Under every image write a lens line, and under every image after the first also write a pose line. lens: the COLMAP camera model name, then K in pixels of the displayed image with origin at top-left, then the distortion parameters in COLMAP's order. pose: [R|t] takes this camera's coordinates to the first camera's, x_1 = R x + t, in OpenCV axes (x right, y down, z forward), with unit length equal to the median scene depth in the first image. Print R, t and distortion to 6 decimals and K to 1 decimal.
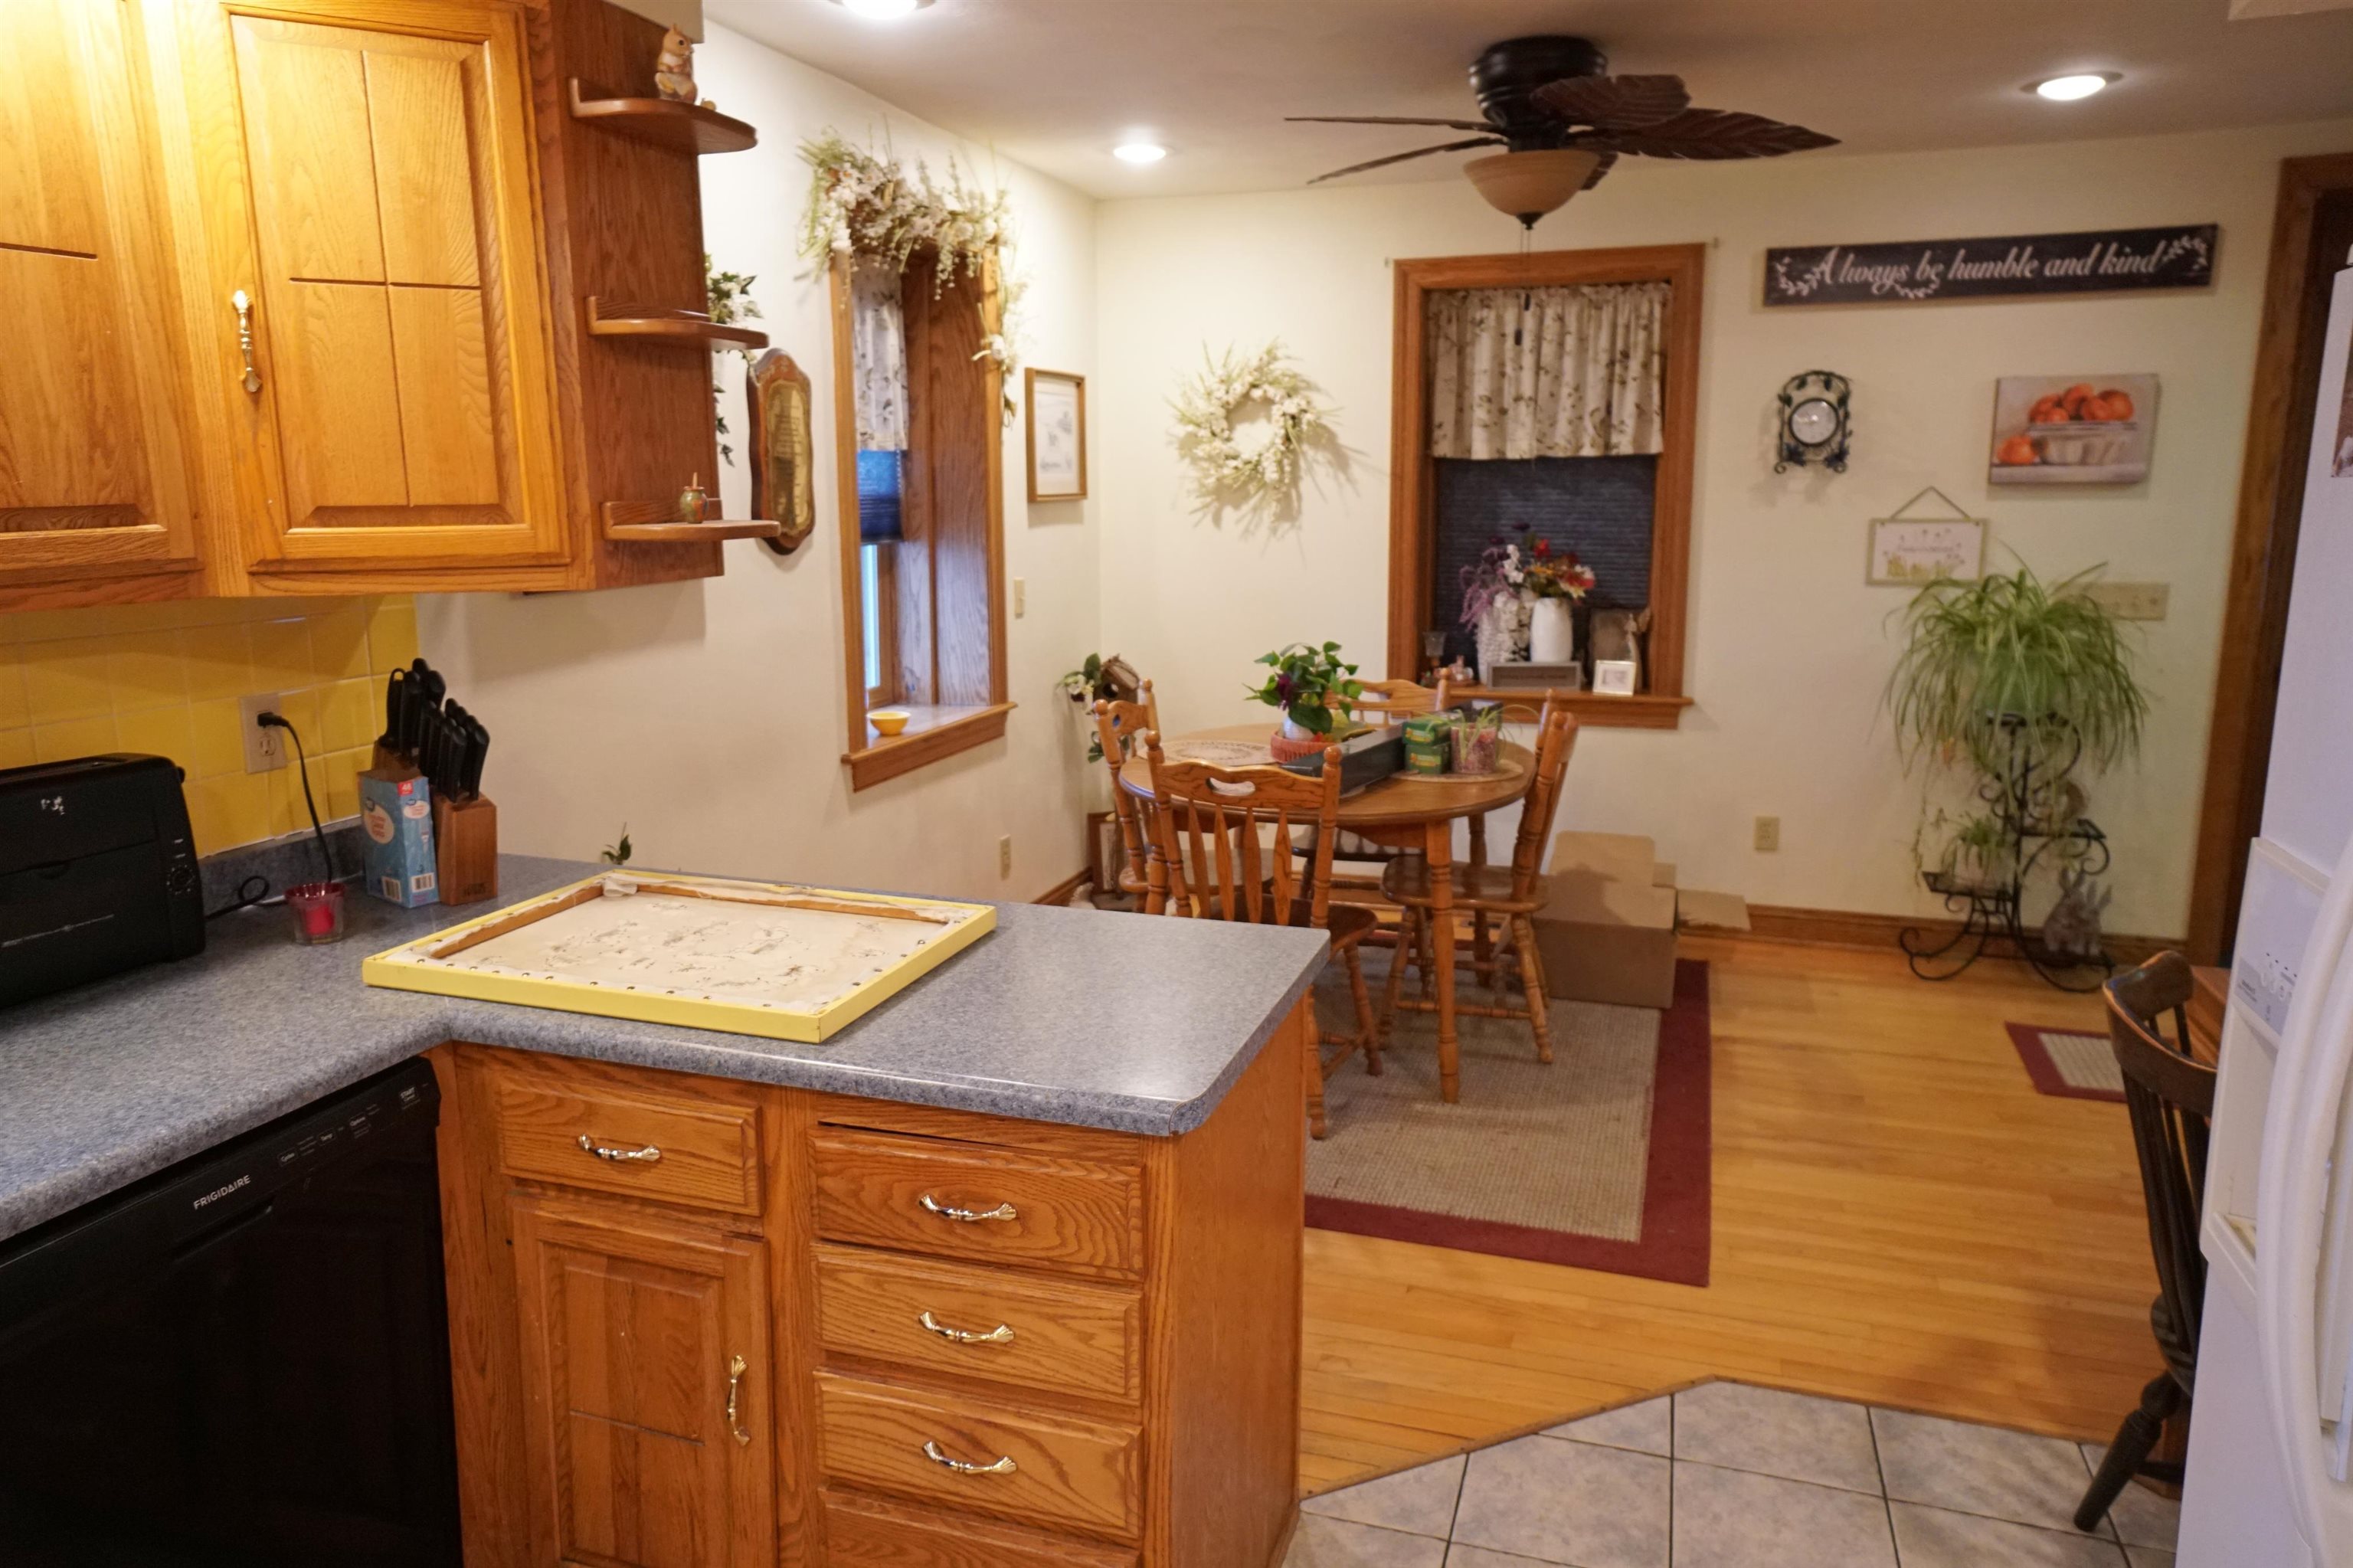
lens RADIAL K [[1579.9, 0, 1168.5], [0, 1579.9, 772.4], [0, 0, 1]] dist [0.003816, 0.026932]
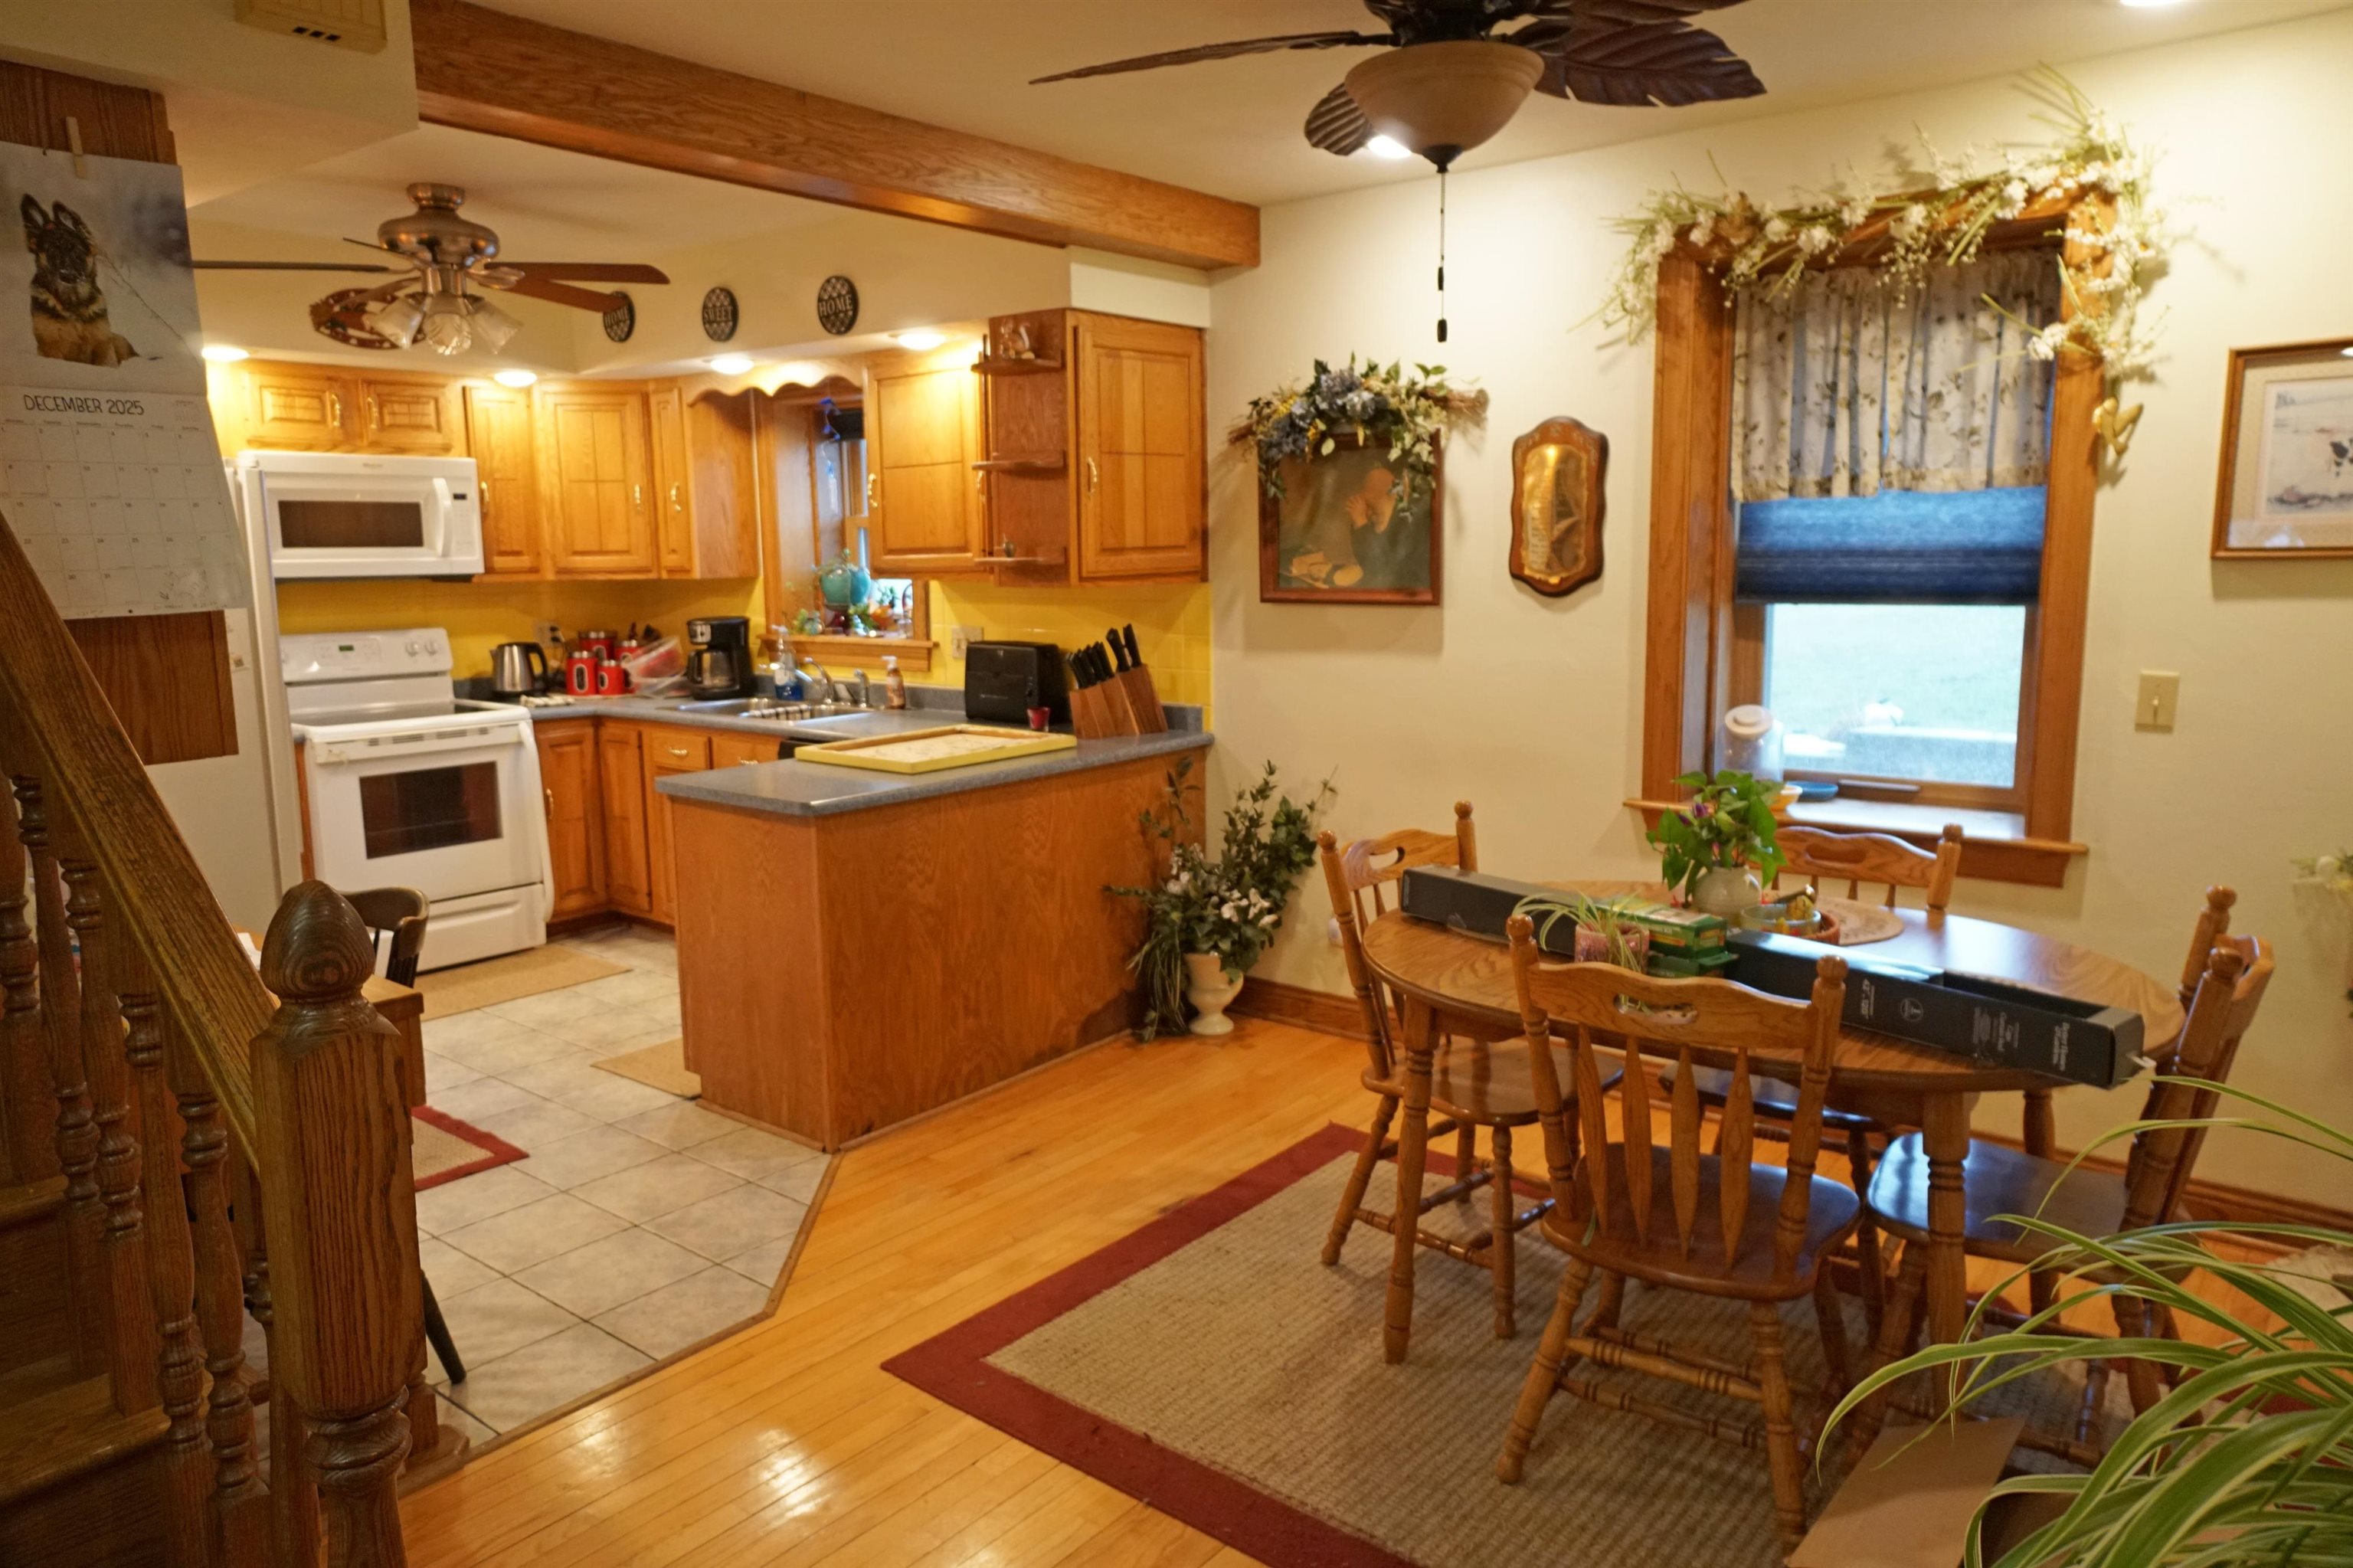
lens RADIAL K [[1579.9, 0, 1170.6], [0, 1579.9, 772.6], [0, 0, 1]] dist [0.003816, 0.026932]
pose [[-0.362084, 0.145586, -0.920706, 0.766938], [-0.158676, 0.963685, 0.214785, -0.181350], [0.918541, 0.223864, -0.325834, 0.960164]]
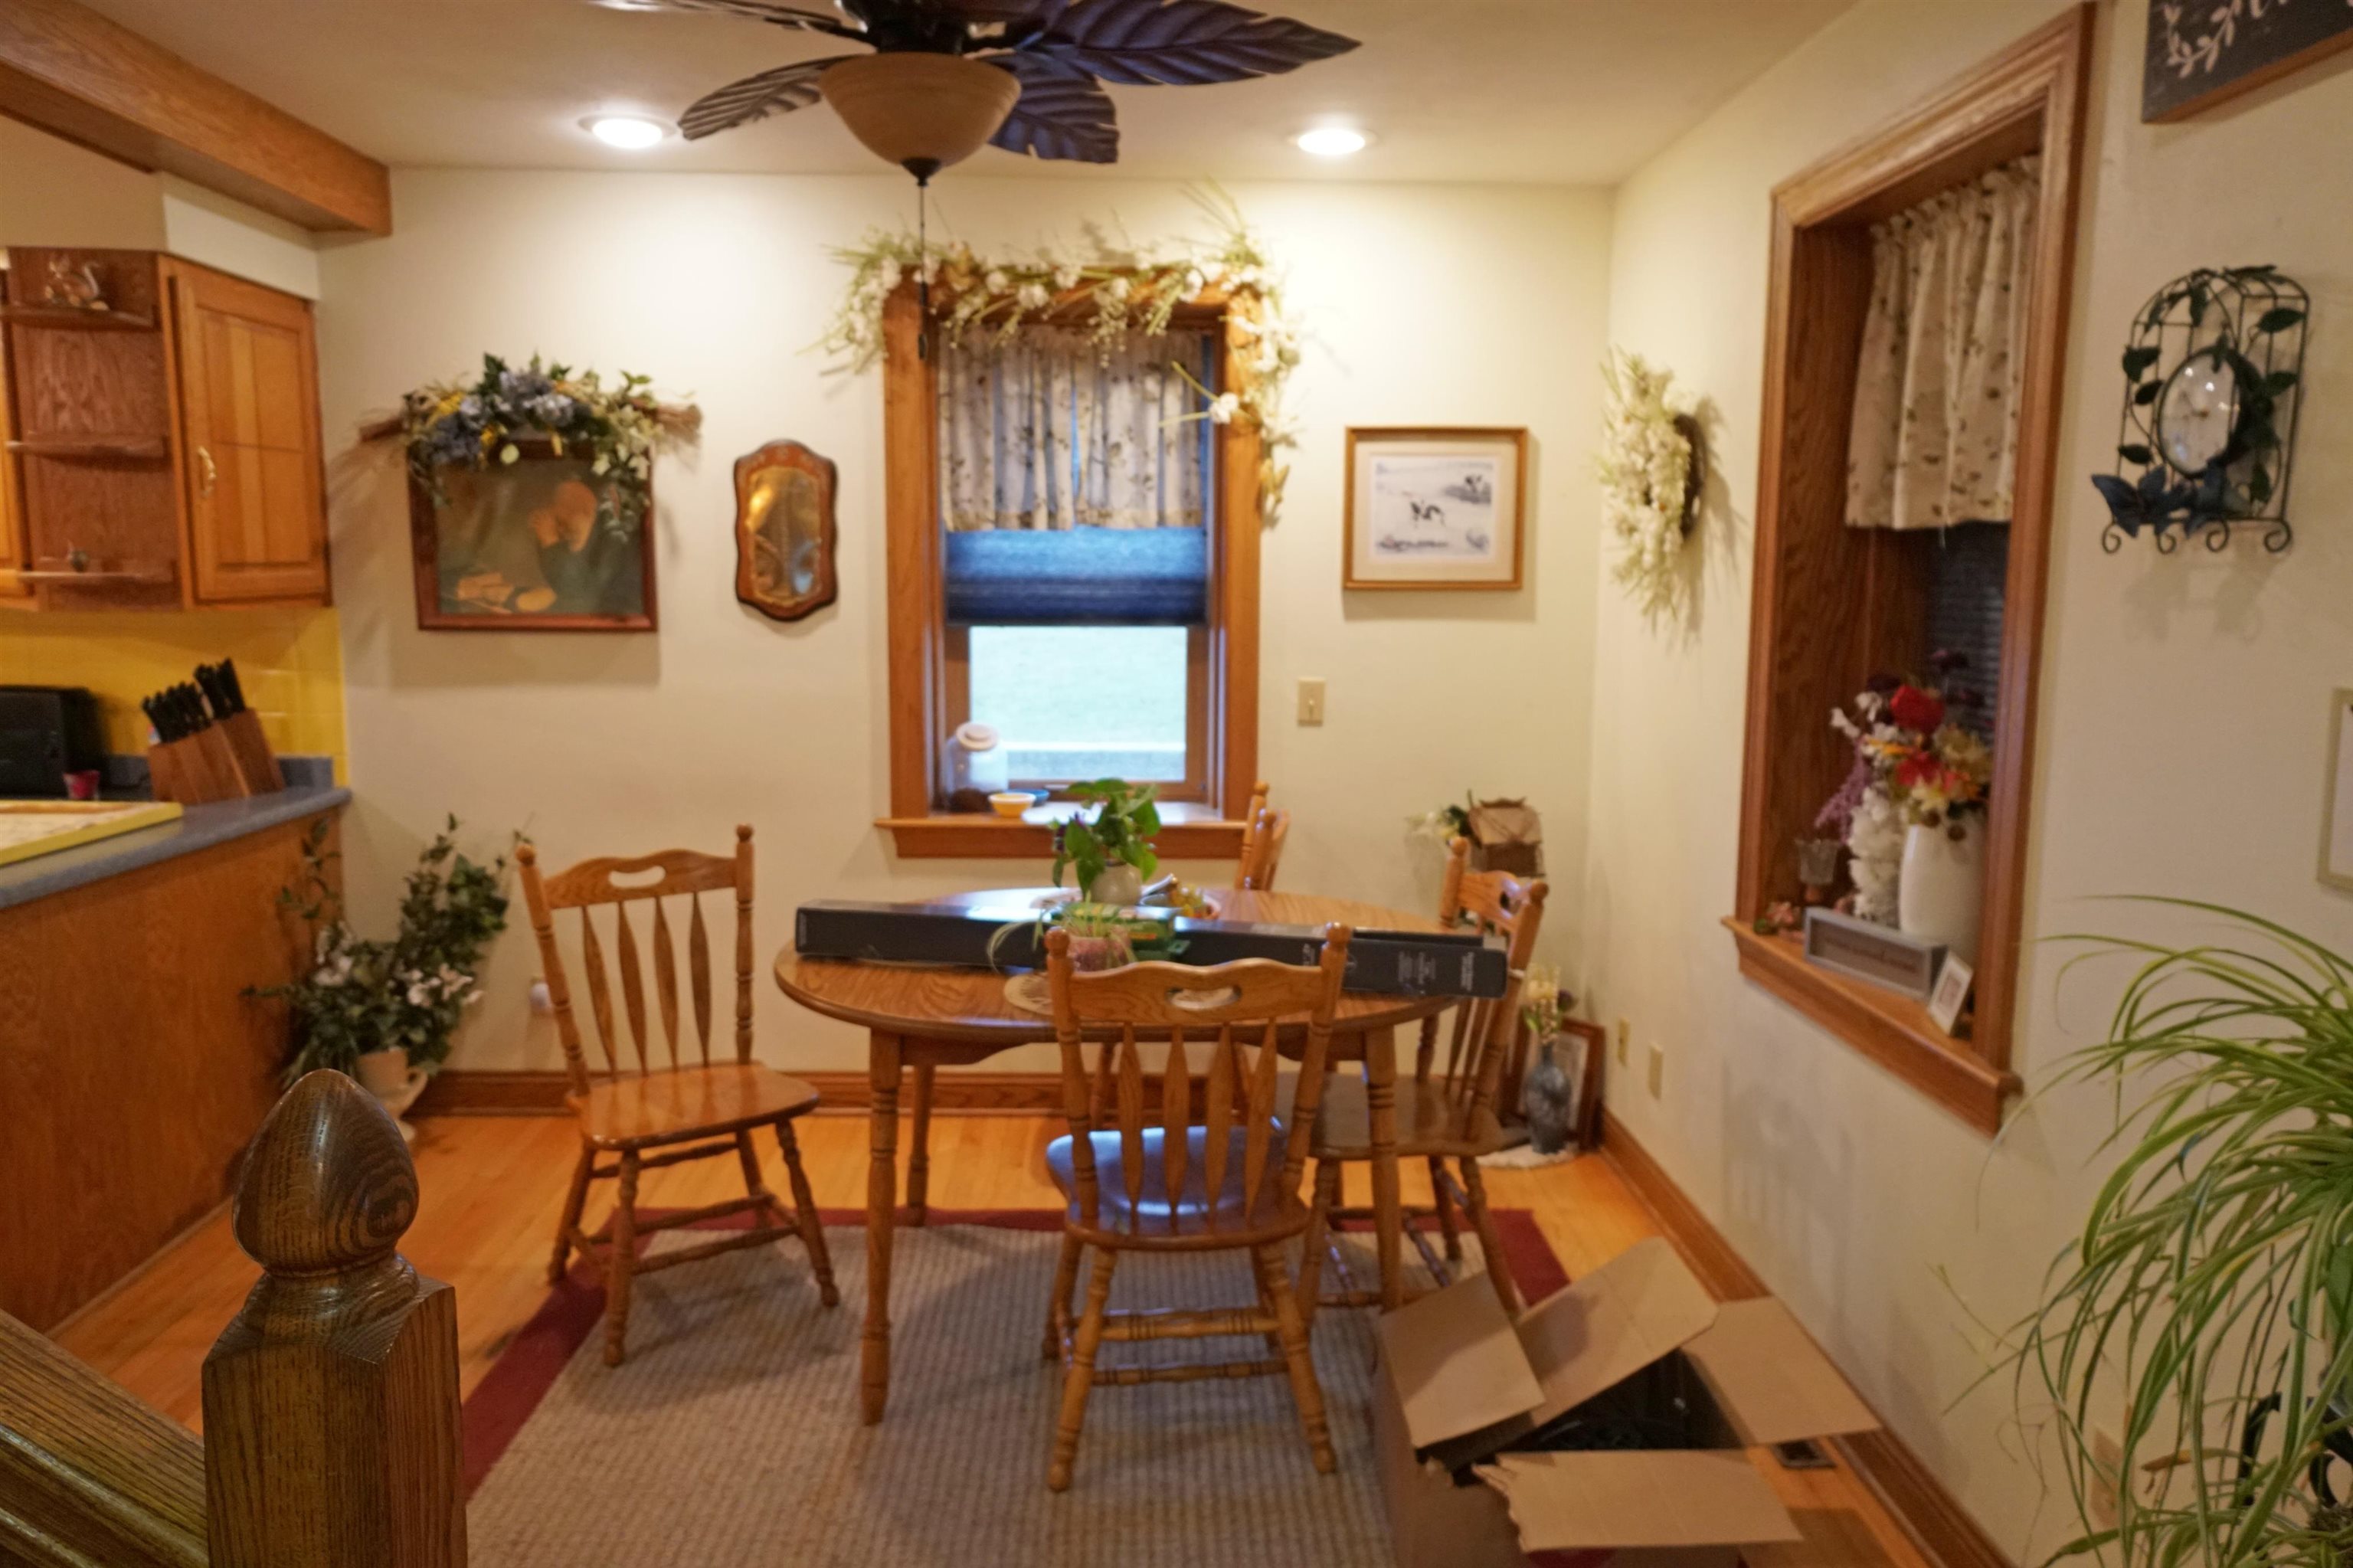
lens RADIAL K [[1579.9, 0, 1169.2], [0, 1579.9, 776.3], [0, 0, 1]] dist [0.003816, 0.026932]
pose [[0.329704, 0.131528, -0.934878, 0.754542], [-0.183092, 0.980355, 0.073355, -0.136167], [0.926160, 0.146983, 0.347308, 0.737634]]
